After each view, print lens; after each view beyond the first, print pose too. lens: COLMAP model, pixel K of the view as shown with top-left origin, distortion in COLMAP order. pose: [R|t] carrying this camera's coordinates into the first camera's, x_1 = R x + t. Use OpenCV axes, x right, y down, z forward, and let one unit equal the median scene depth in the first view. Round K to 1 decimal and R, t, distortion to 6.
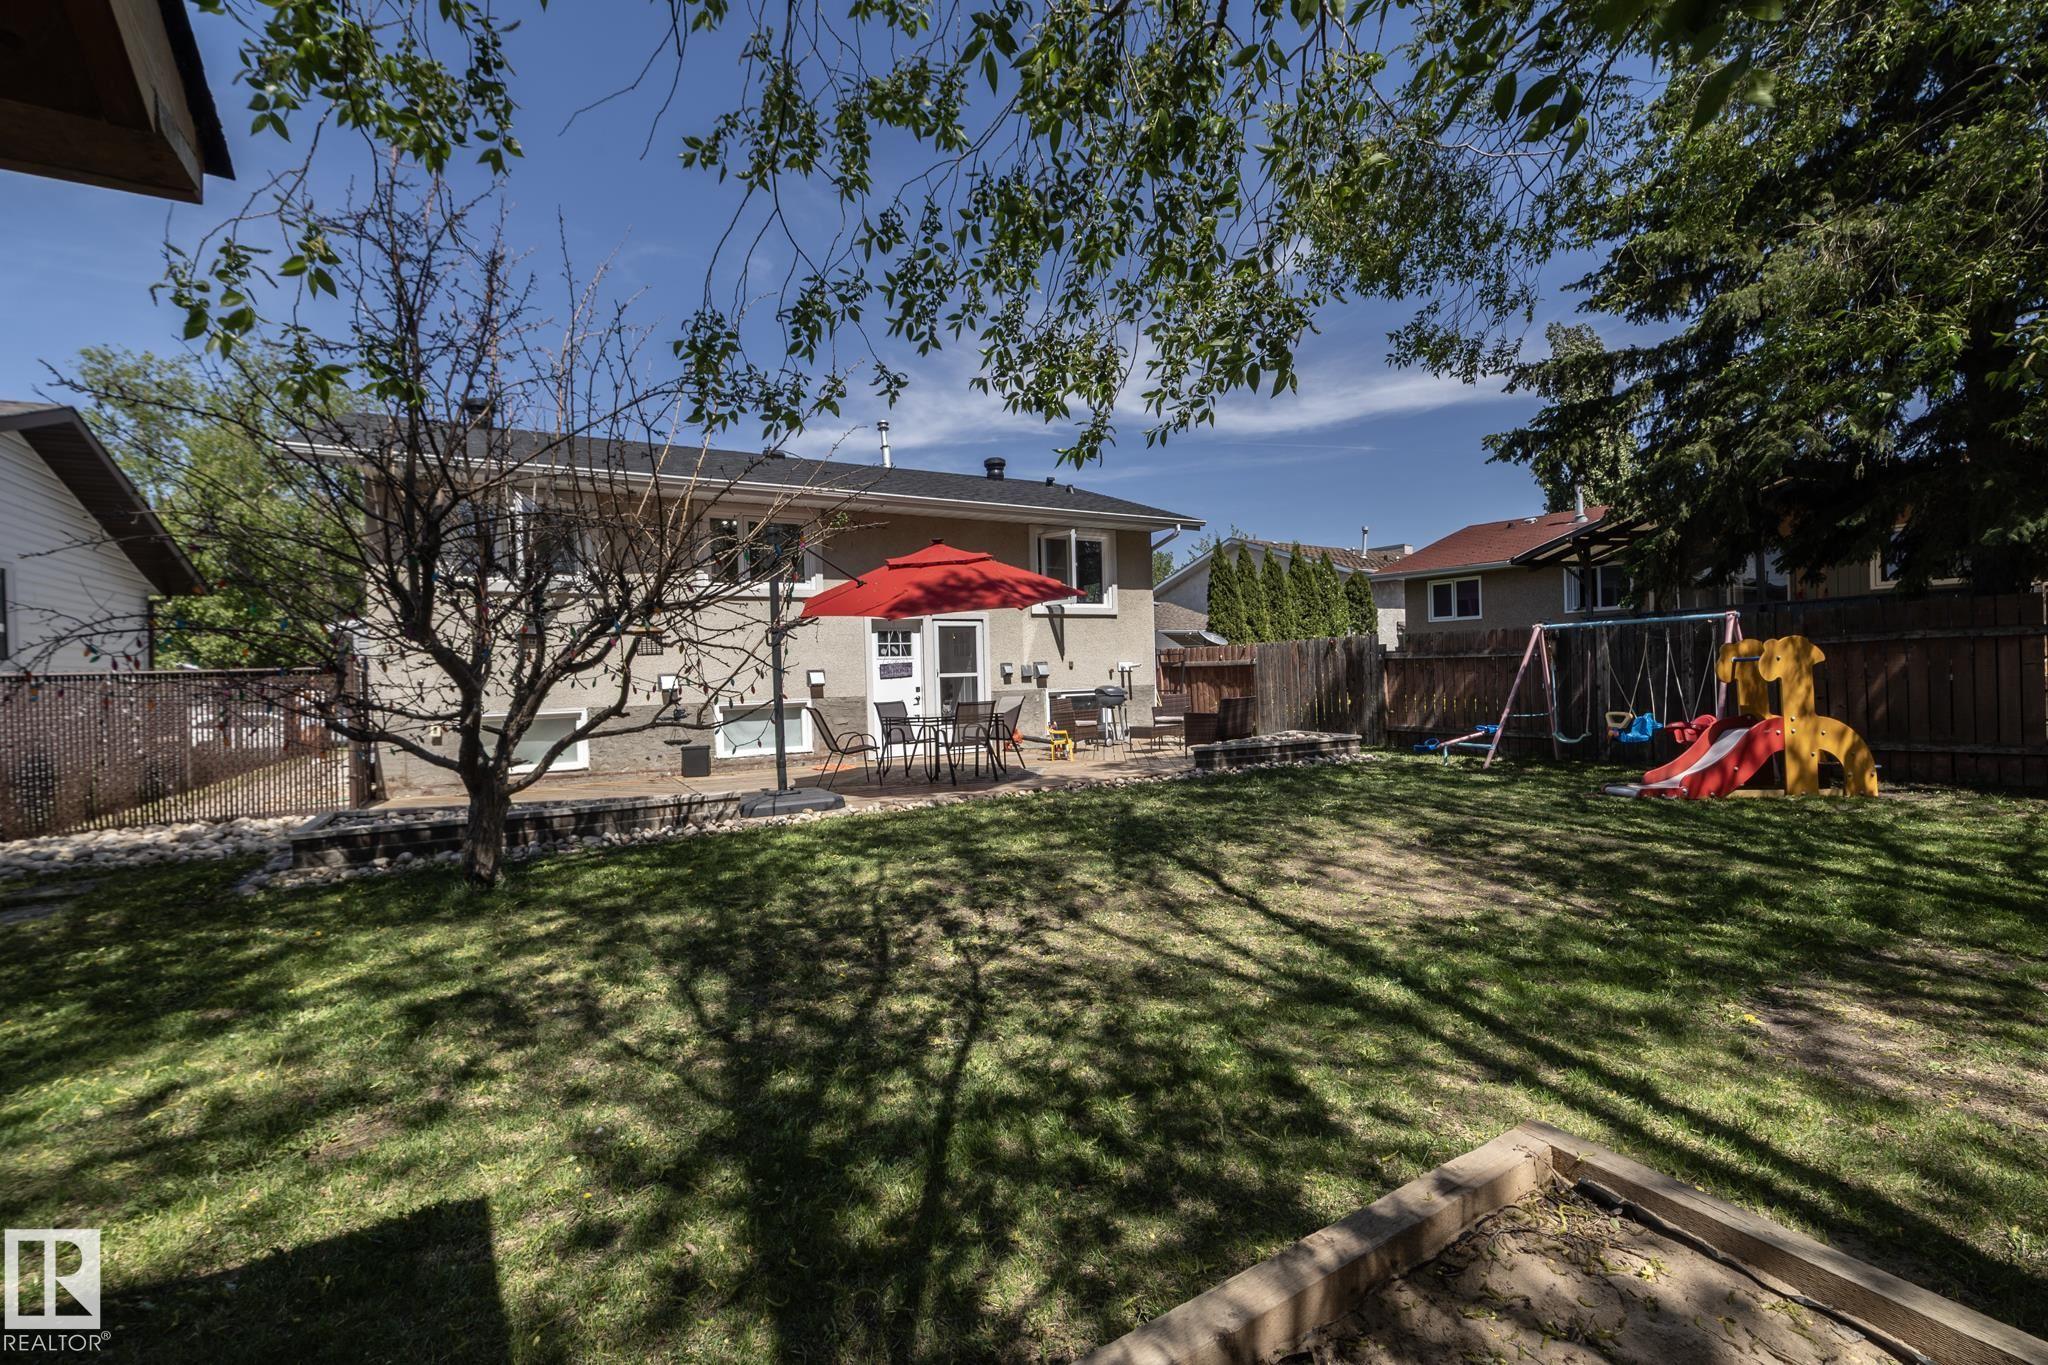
lens RADIAL K [[866.0, 0, 1025.7], [0, 866.0, 683.7], [0, 0, 1]] dist [-0.001395, -0.000306]
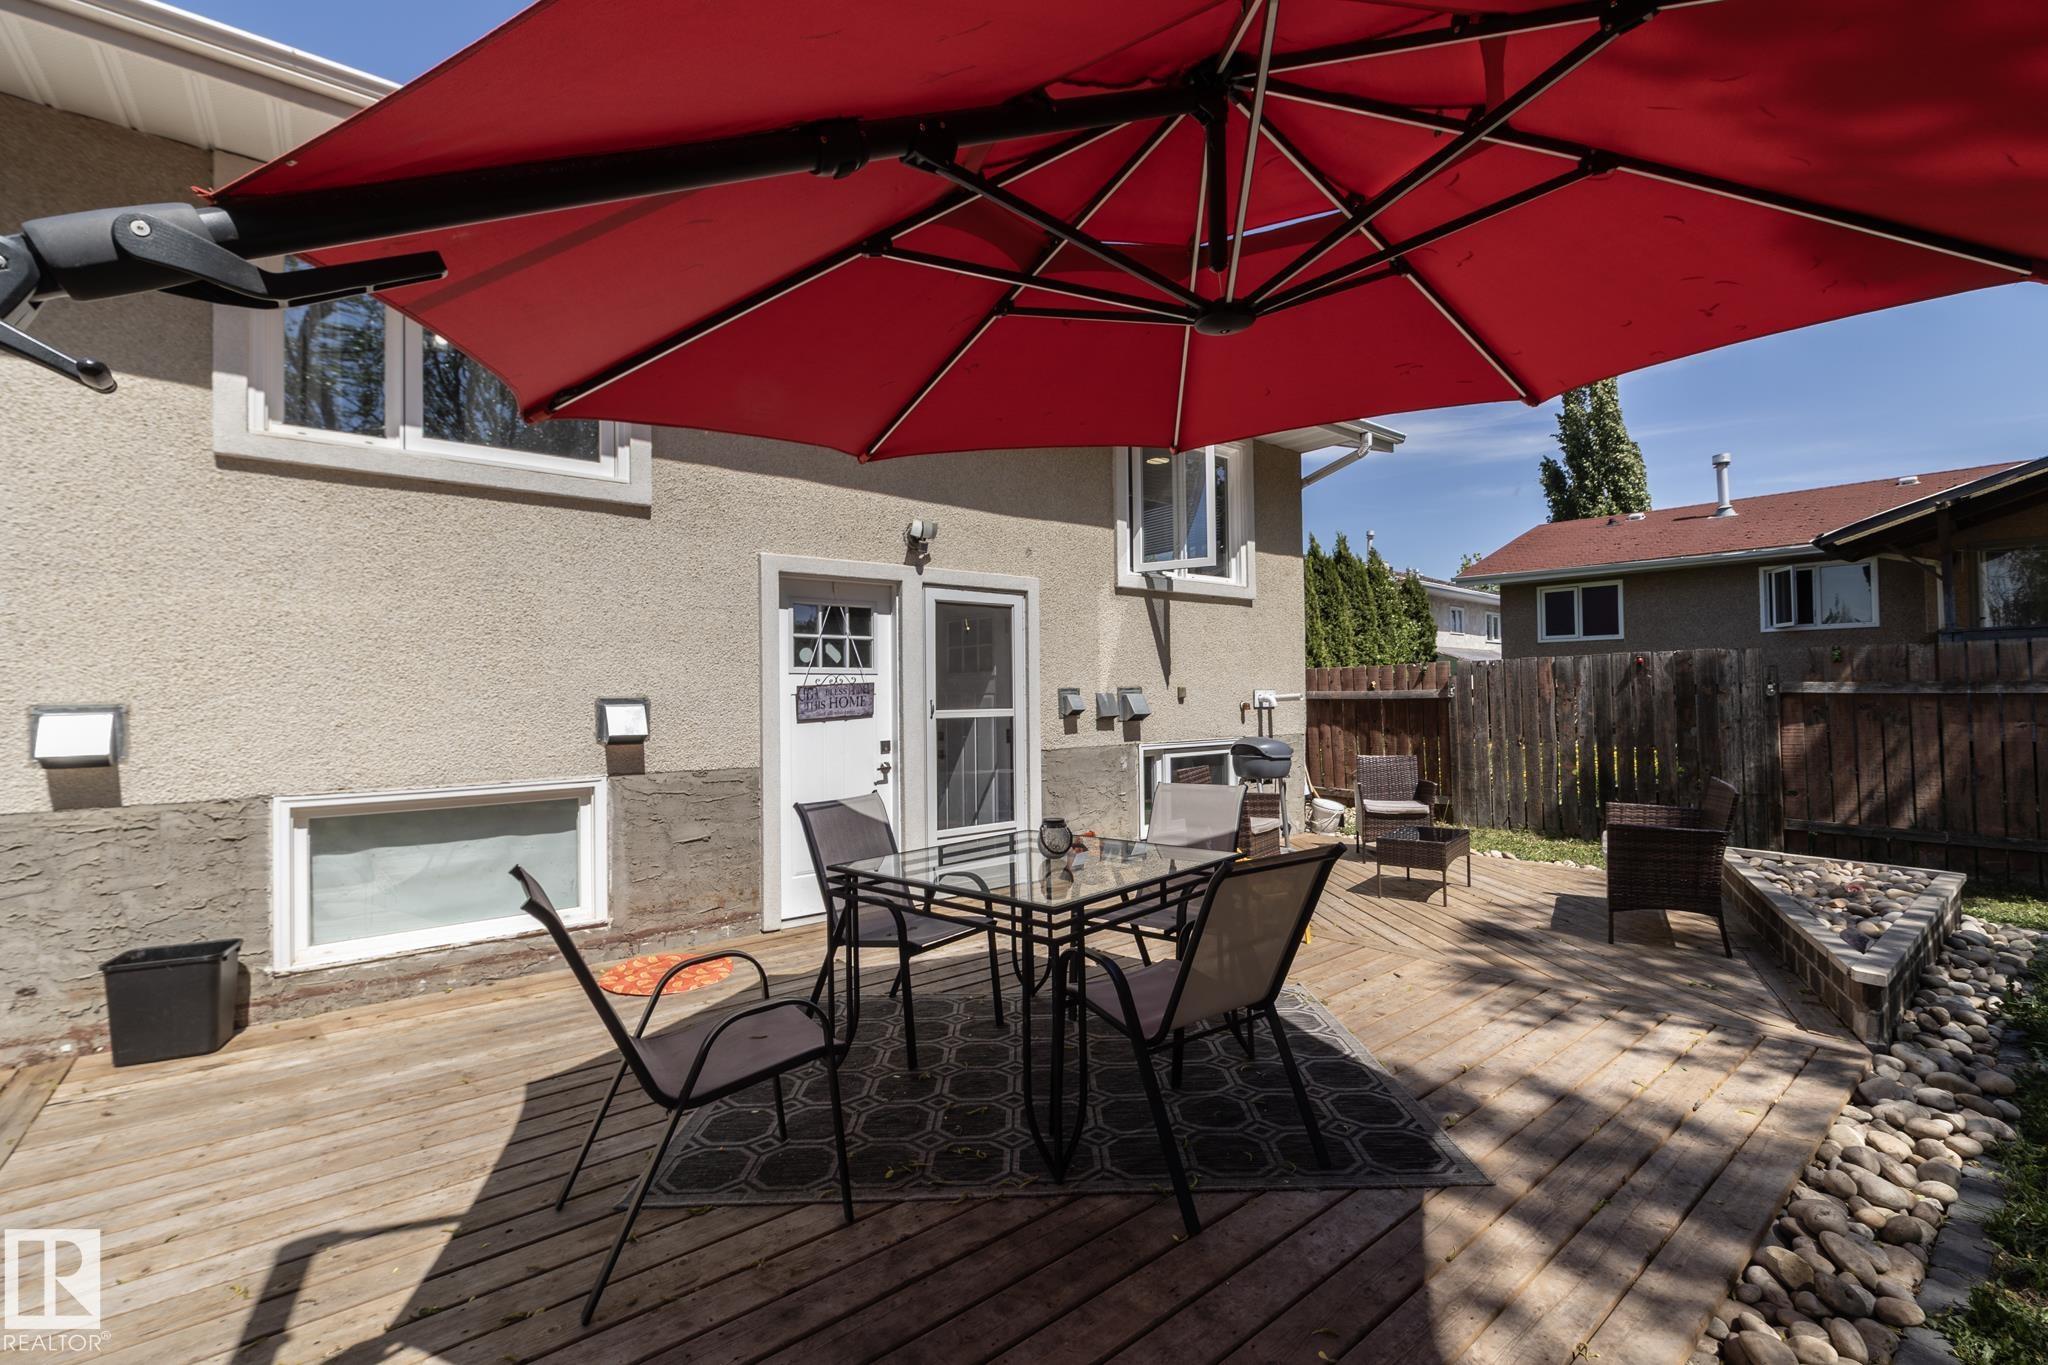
lens RADIAL K [[866.0, 0, 1025.7], [0, 866.0, 683.7], [0, 0, 1]] dist [-0.001395, -0.000306]
pose [[0.991084, 0.018576, 0.131940, -0.105183], [-0.014713, 0.999436, -0.030193, -0.011652], [-0.132427, 0.027982, 0.990798, 0.530983]]
